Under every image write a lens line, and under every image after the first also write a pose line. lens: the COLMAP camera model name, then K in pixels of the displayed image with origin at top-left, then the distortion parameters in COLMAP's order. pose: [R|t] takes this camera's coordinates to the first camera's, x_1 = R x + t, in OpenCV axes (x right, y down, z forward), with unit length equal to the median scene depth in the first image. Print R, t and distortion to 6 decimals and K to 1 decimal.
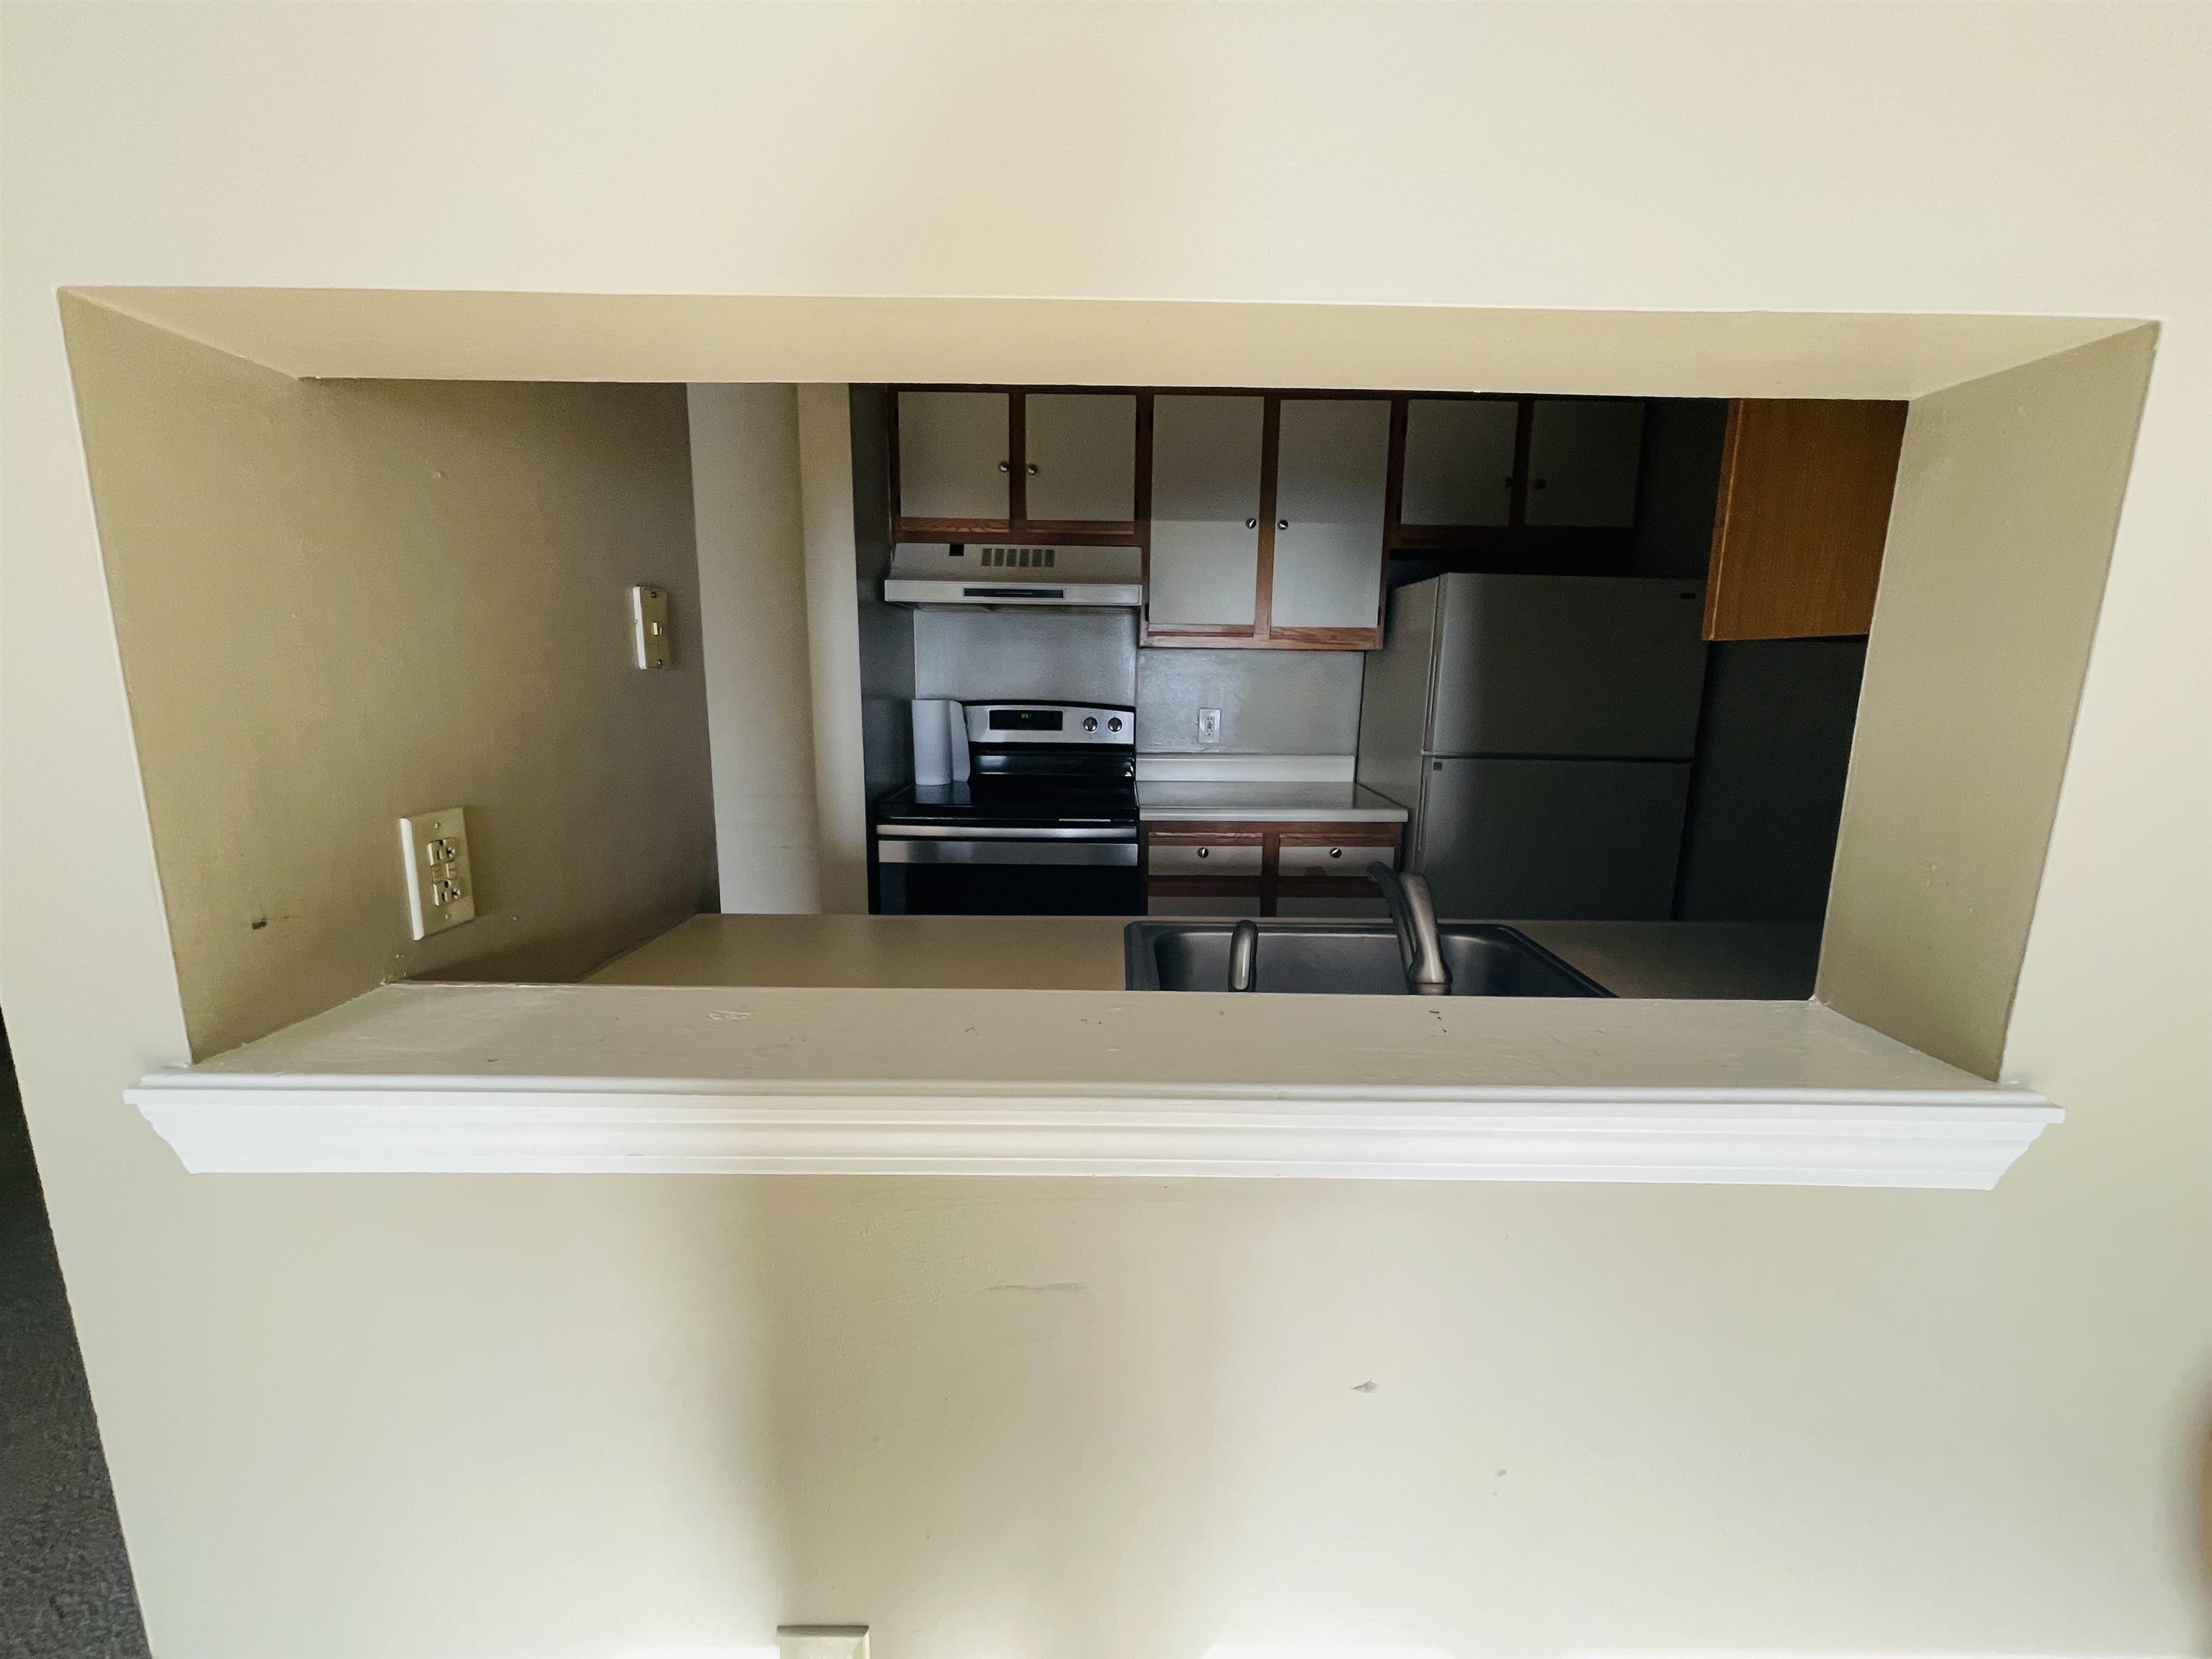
lens RADIAL K [[885.7, 0, 1110.5], [0, 885.7, 829.2], [0, 0, 1]] dist [-0.000863, -0.000339]
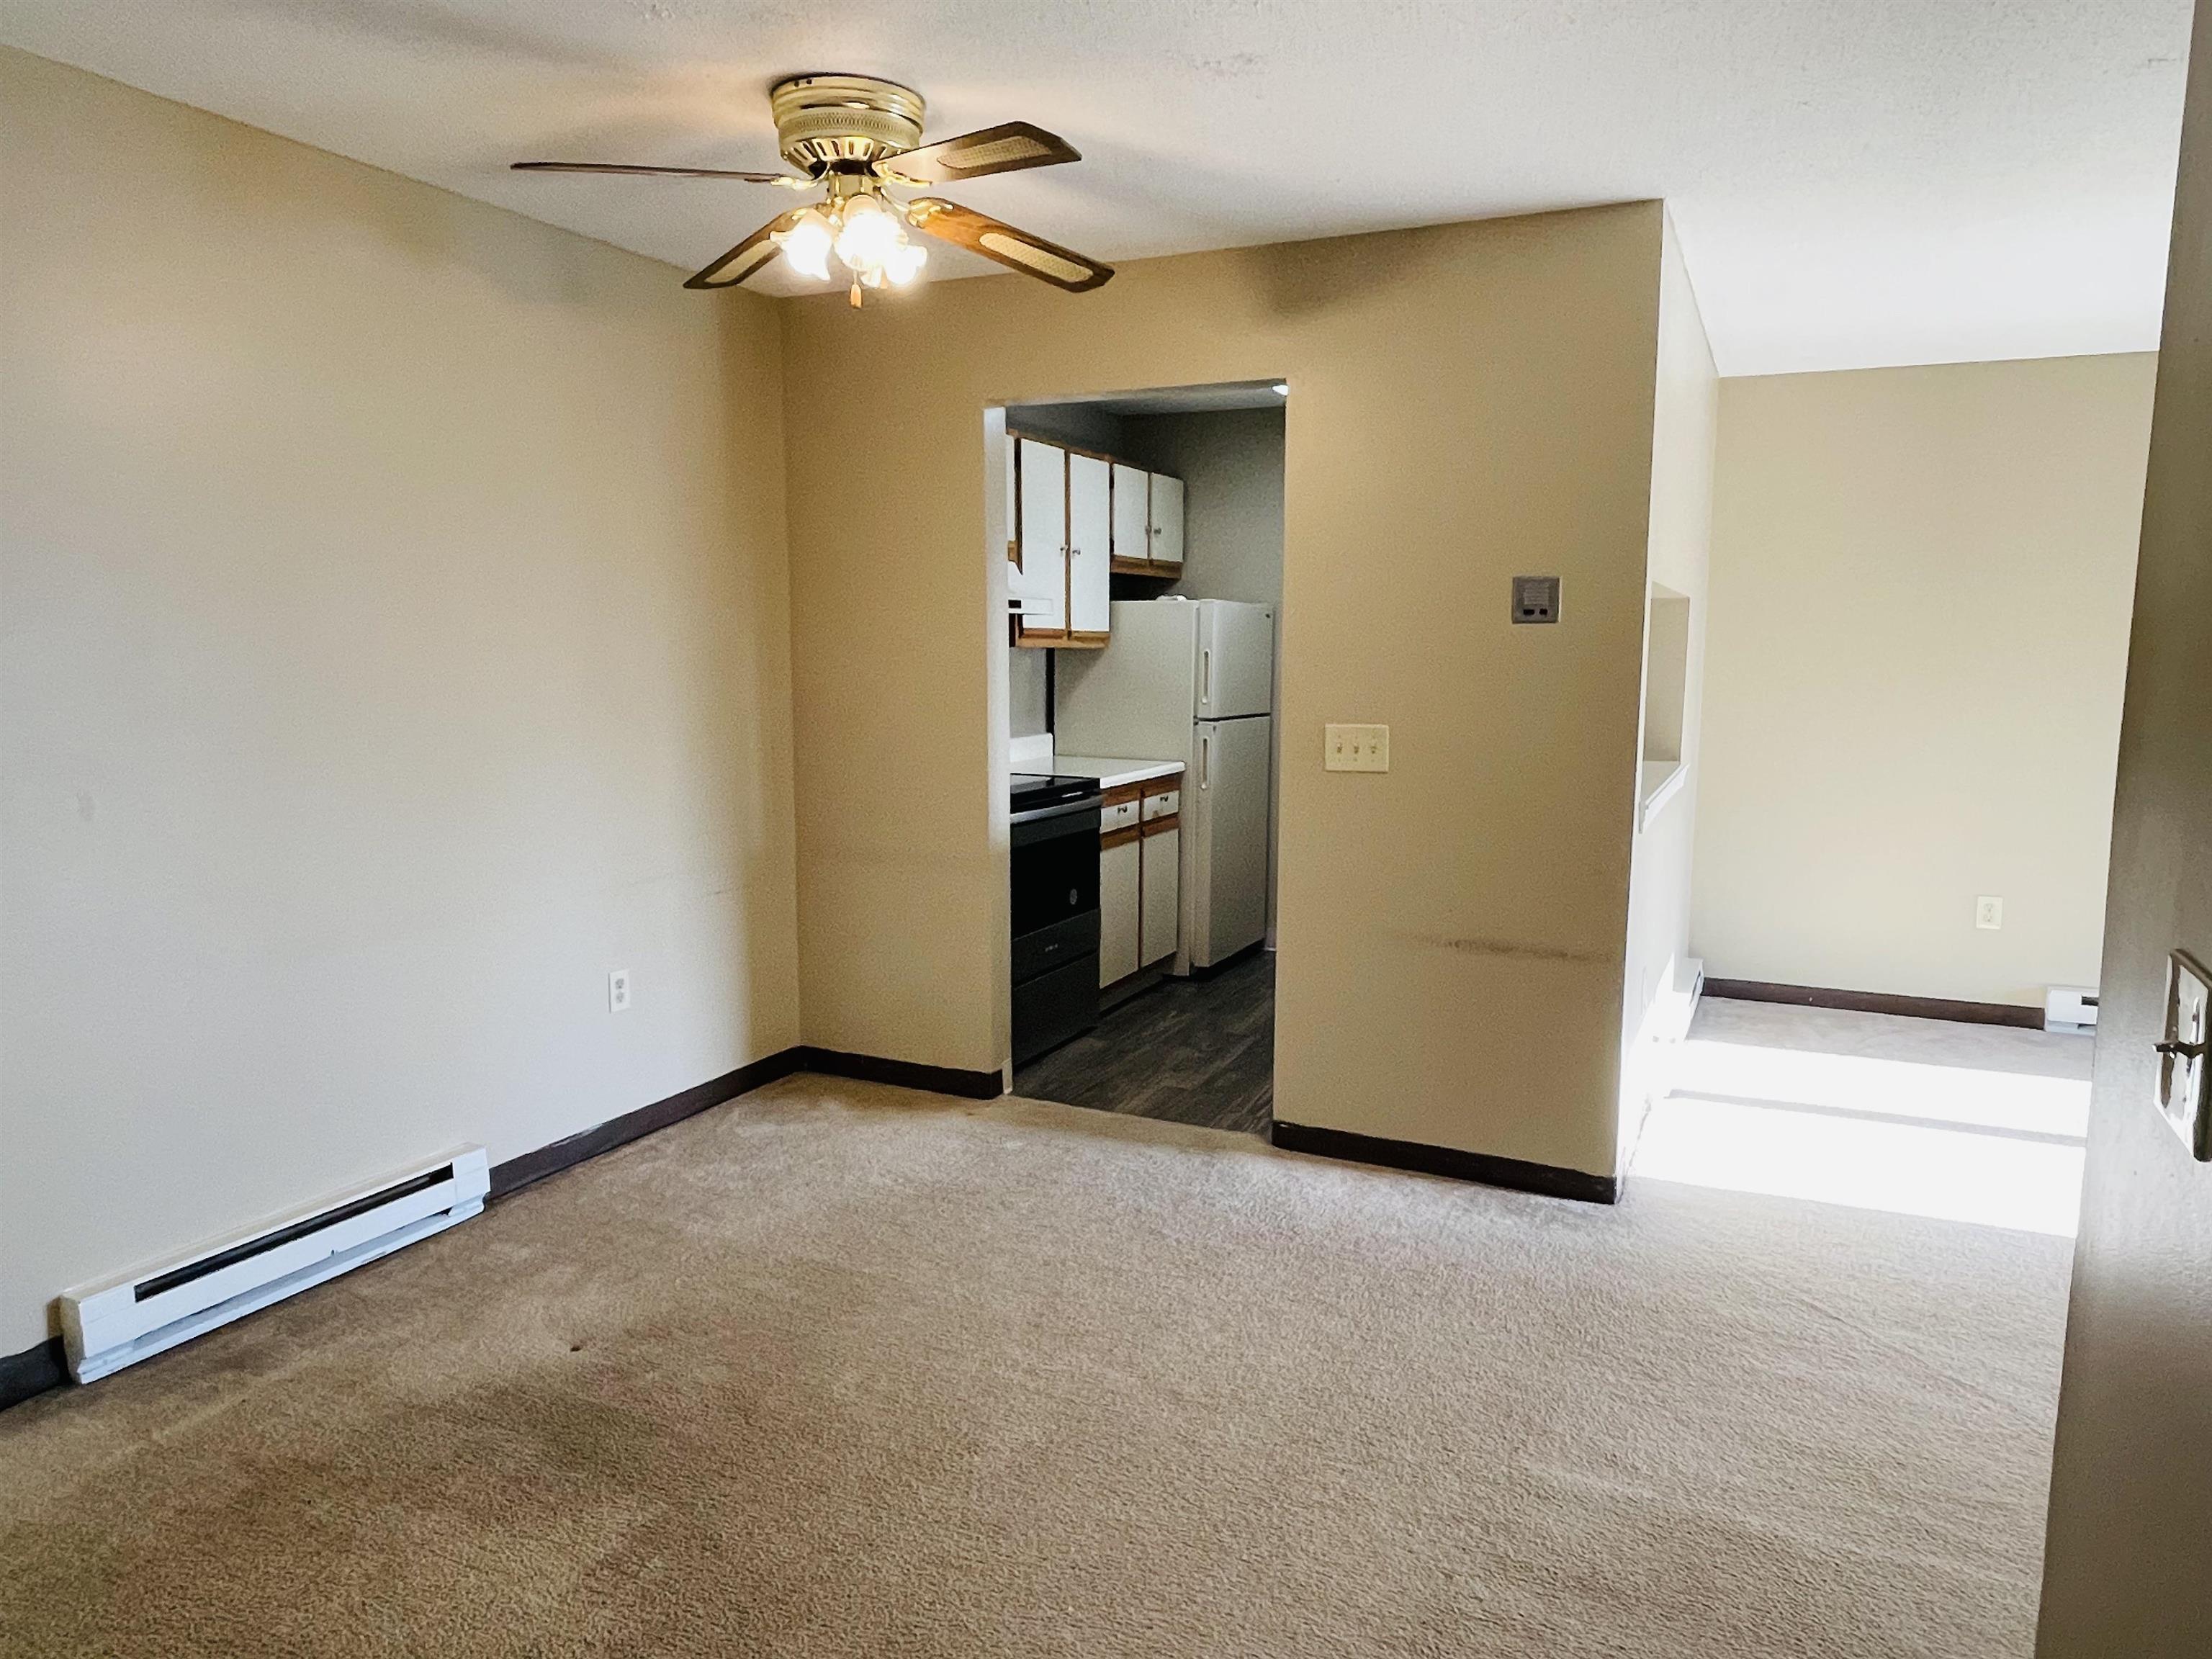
lens RADIAL K [[1417.4, 0, 1117.1], [0, 1417.4, 829.3], [0, 0, 1]] dist [0.045776, 0.000529]
pose [[0.429491, -0.126696, 0.894140, -1.626810], [0.165248, 0.984418, 0.060113, -0.065871], [-0.887824, 0.121937, 0.443735, 0.103803]]
